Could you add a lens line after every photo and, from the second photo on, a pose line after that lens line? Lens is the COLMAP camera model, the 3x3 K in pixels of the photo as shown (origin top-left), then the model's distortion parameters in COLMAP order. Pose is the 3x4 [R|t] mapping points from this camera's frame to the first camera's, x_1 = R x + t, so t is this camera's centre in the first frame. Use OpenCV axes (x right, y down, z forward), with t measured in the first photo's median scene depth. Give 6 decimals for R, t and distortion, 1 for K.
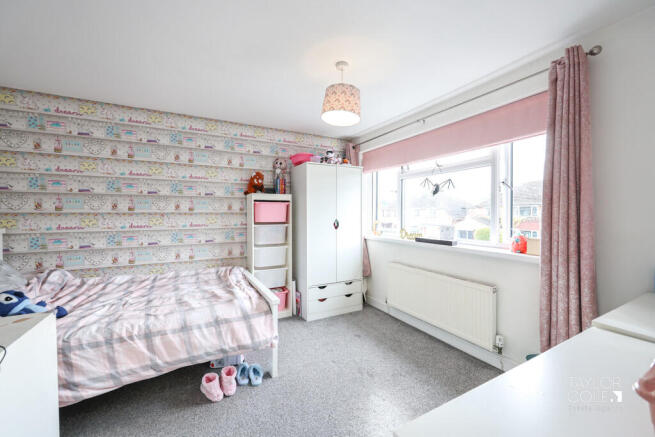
lens RADIAL K [[264.3, 0, 327.7], [0, 264.3, 216.5], [0, 0, 1]] dist [0.000685, 0.000183]
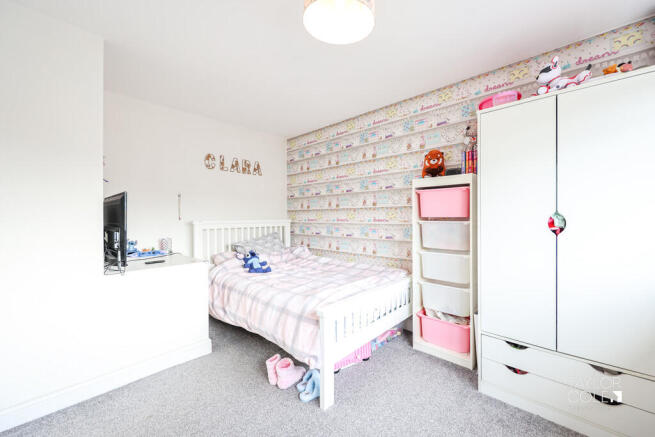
lens RADIAL K [[264.3, 0, 328.8], [0, 264.3, 219.2], [0, 0, 1]] dist [0.000685, 0.000183]
pose [[0.302678, 0.008052, -0.953059, 0.377644], [-0.008024, 0.999950, 0.005900, 0.024970], [0.953059, 0.005861, 0.302727, 0.529726]]
